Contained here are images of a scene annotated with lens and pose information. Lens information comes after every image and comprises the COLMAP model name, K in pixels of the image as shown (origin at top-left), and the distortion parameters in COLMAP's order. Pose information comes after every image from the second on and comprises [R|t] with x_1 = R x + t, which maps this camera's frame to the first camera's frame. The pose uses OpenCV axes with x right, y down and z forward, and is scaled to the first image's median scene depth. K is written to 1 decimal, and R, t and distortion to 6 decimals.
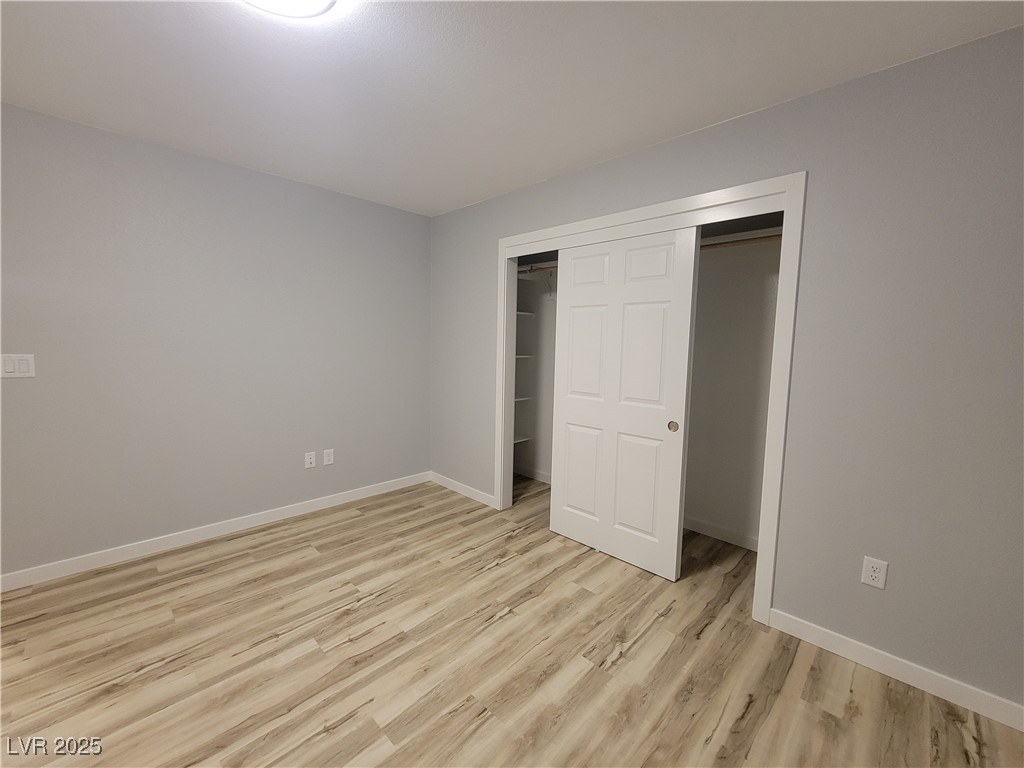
lens RADIAL K [[417.5, 0, 516.5], [0, 417.5, 394.5], [0, 0, 1]] dist [0.004655, -0.003562]
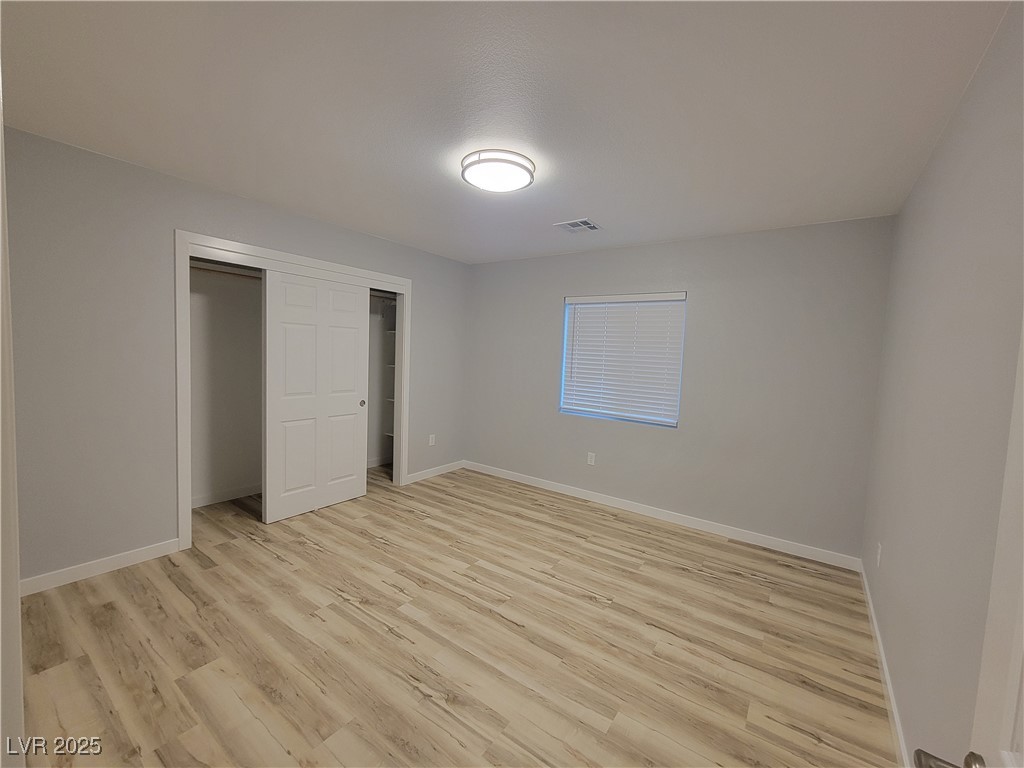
lens RADIAL K [[417.5, 0, 511.0], [0, 417.5, 391.9], [0, 0, 1]] dist [0.004655, -0.003562]
pose [[-0.149103, -0.119798, 0.981538, -1.477348], [0.081373, 0.987781, 0.132921, -0.152919], [-0.985468, 0.099689, -0.137533, 0.697589]]
